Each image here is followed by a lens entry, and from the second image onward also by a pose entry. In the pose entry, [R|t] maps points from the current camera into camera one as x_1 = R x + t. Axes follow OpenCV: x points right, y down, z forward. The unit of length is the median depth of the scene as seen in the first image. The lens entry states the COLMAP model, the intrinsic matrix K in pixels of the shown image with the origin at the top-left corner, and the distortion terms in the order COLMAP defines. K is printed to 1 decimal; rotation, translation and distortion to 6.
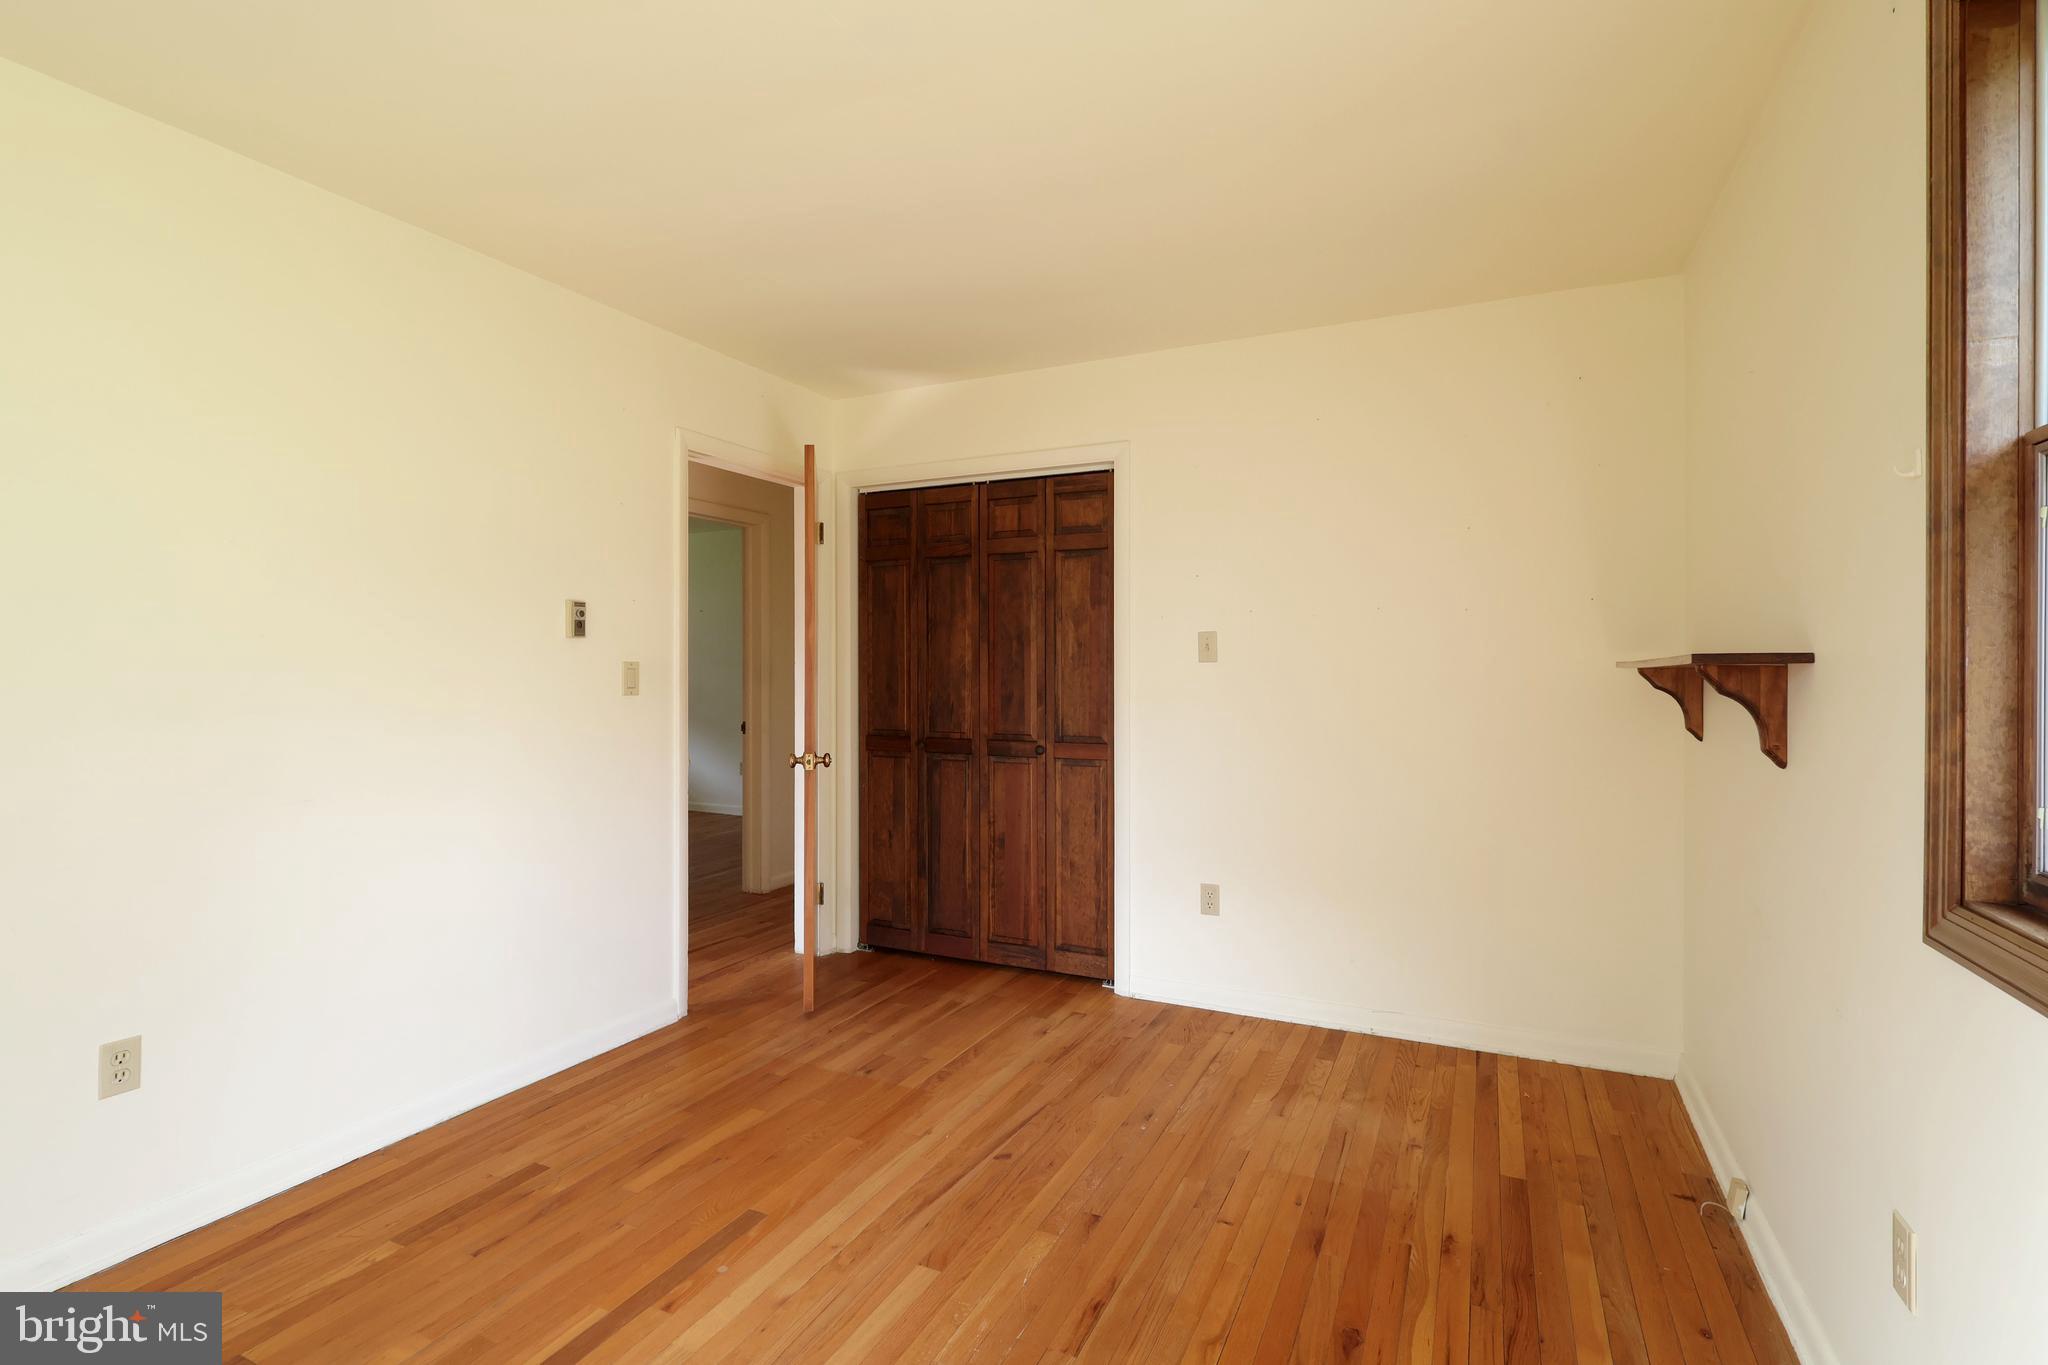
lens RADIAL K [[987.2, 0, 1024.0], [0, 987.2, 682.5], [0, 0, 1]] dist [0.000364, 0.000225]
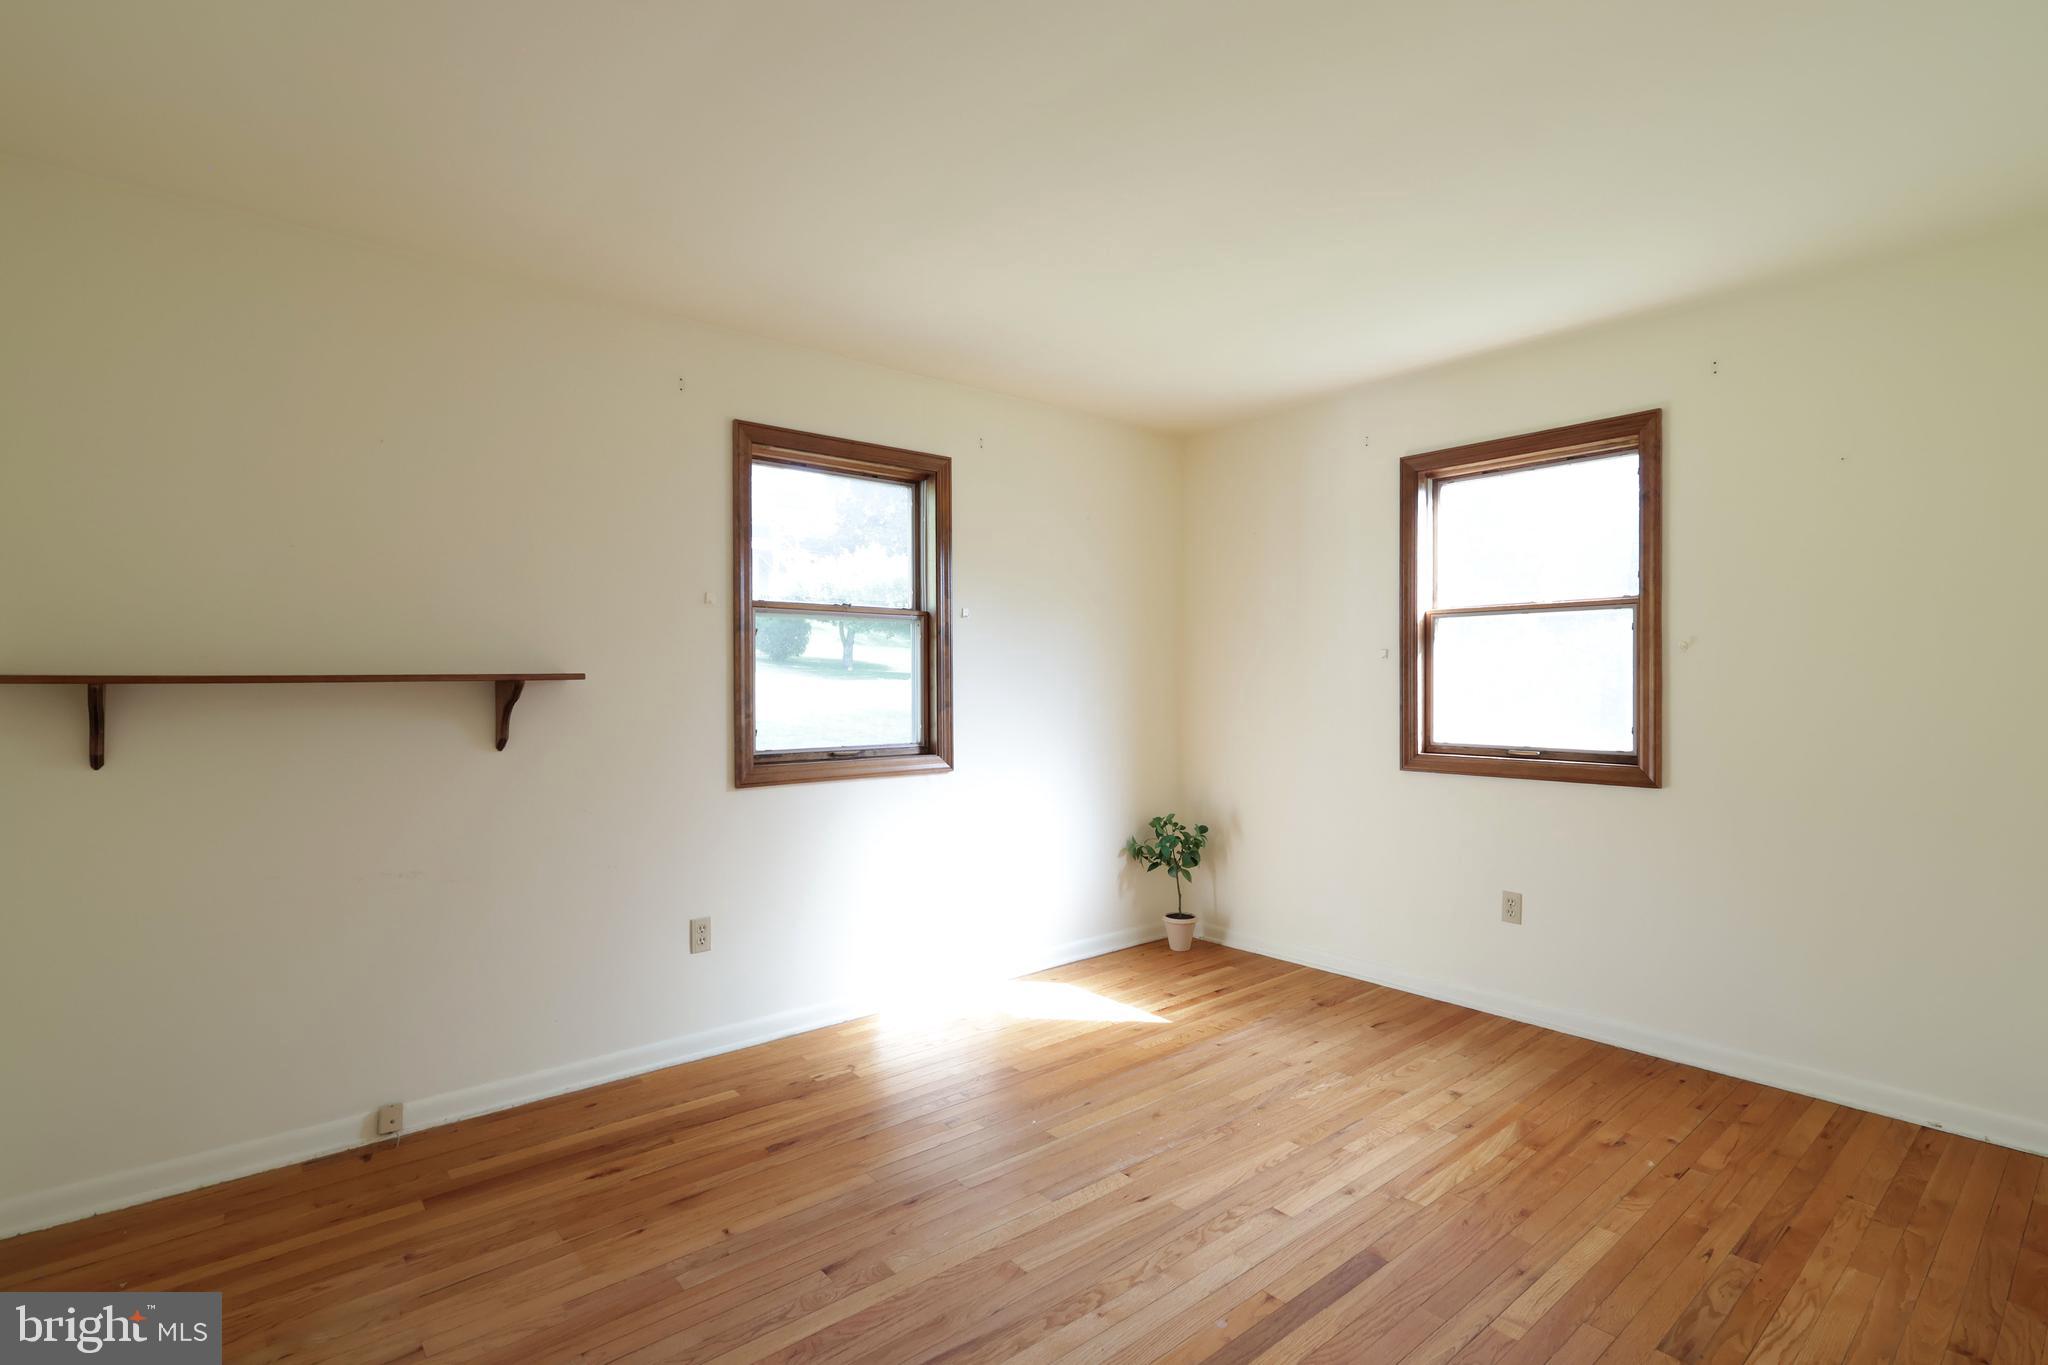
lens RADIAL K [[987.2, 0, 1024.0], [0, 987.2, 682.5], [0, 0, 1]] dist [0.000364, 0.000225]
pose [[-0.912422, 0.005523, 0.409213, -0.509349], [0.011785, 0.999849, 0.012782, -0.020547], [-0.409081, 0.016485, -0.912349, 1.874021]]
